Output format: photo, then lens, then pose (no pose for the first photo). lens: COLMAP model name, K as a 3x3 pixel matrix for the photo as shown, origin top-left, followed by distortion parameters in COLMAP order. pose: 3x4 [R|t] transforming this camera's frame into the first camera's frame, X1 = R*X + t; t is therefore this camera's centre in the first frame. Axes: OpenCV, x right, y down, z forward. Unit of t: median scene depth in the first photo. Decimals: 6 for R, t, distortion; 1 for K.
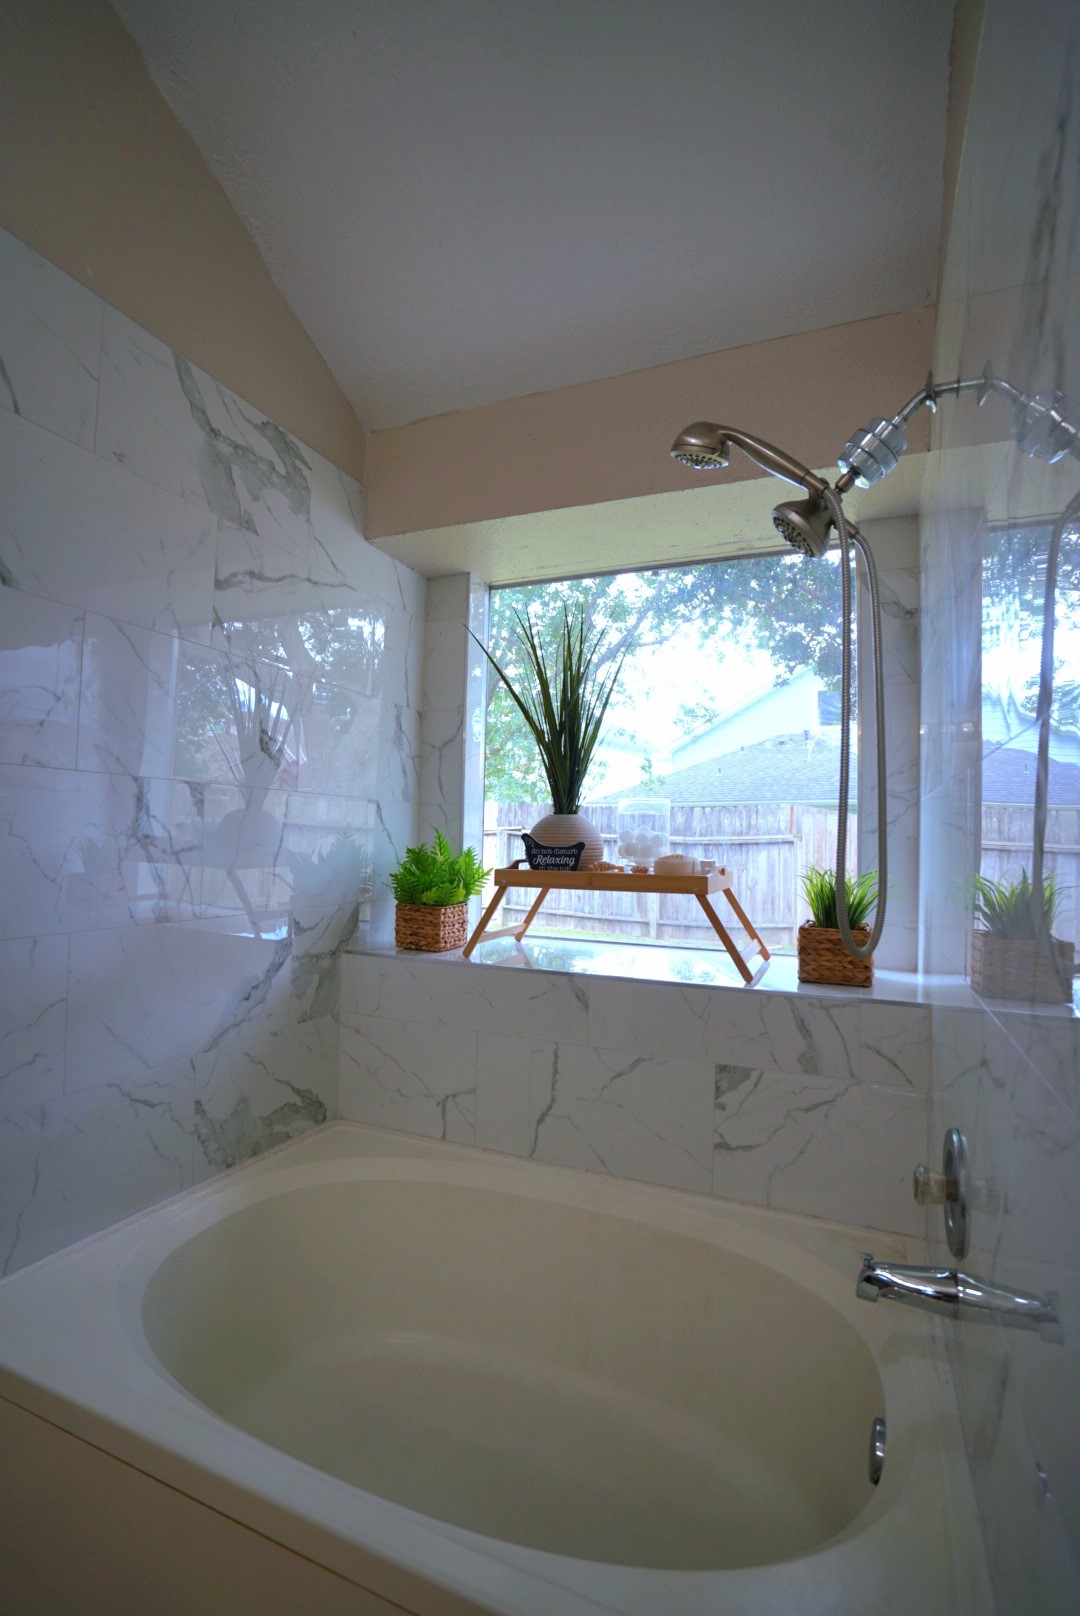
lens RADIAL K [[743.3, 0, 543.8], [0, 743.3, 813.6], [0, 0, 1]] dist [-0.053844, 0.016979]
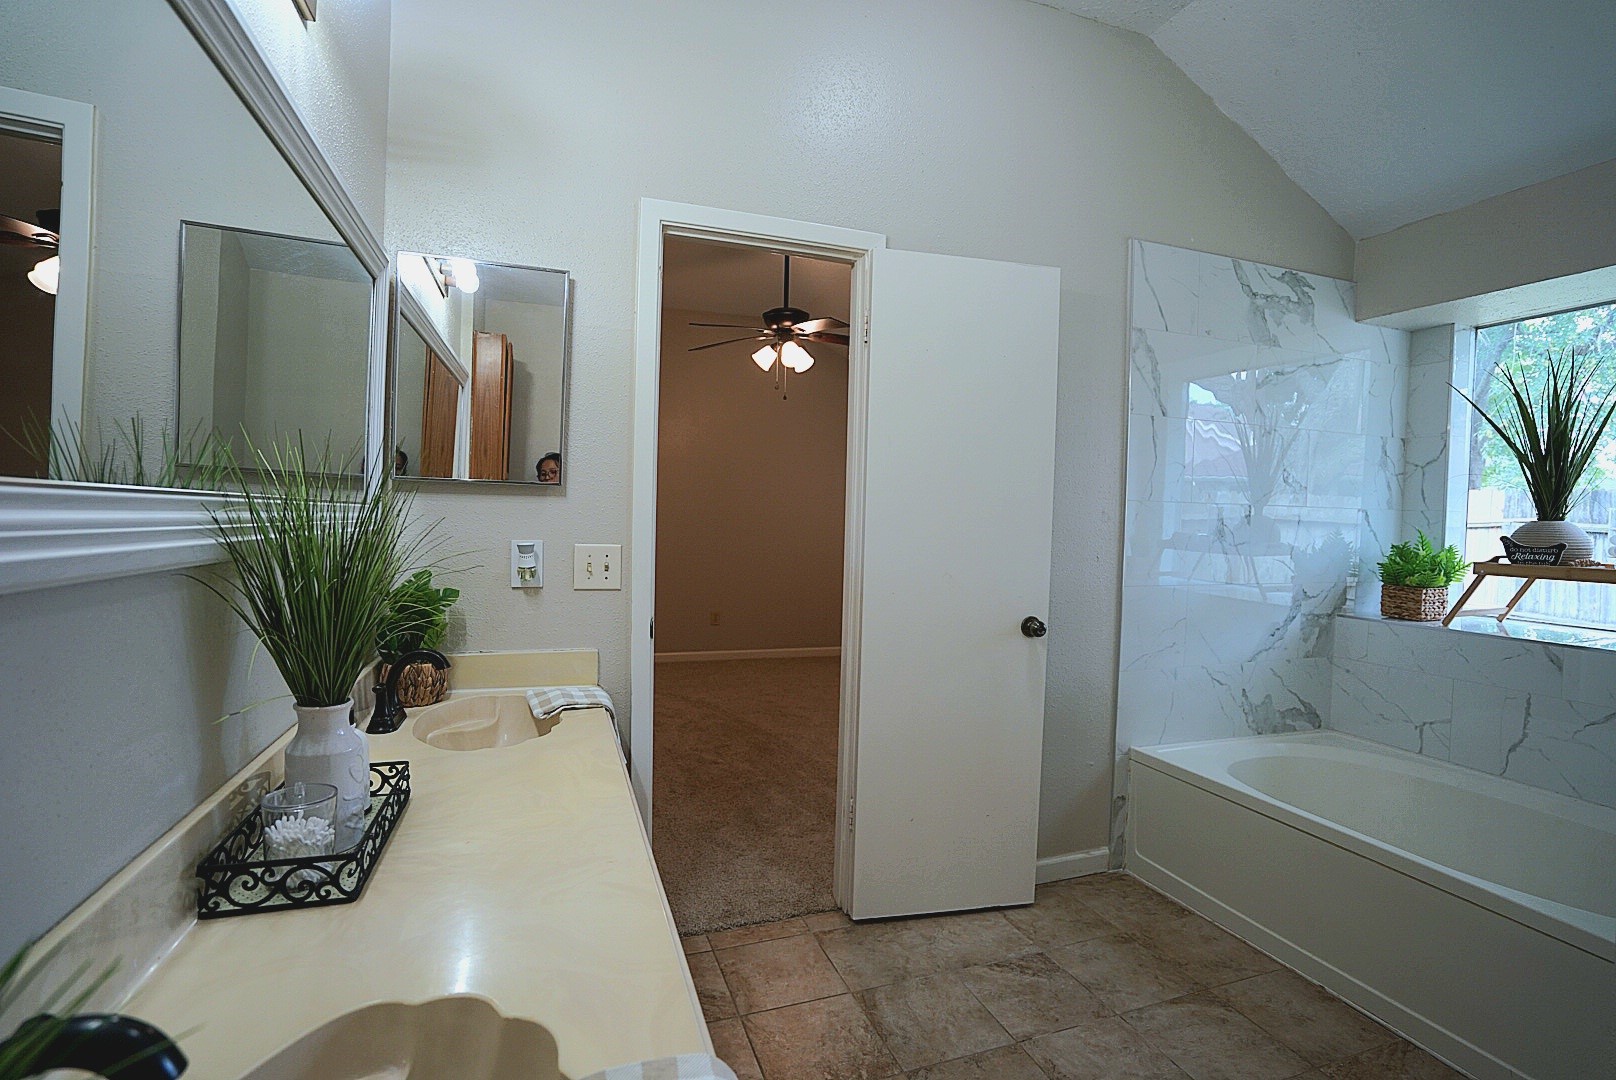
lens RADIAL K [[743.3, 0, 801.8], [0, 743.3, 541.3], [0, 0, 1]] dist [-0.053844, 0.016979]
pose [[0.665642, 0.019210, -0.746024, 0.088785], [0.021255, 0.998775, 0.044683, -0.044466], [0.745968, -0.045599, 0.664419, -0.732768]]
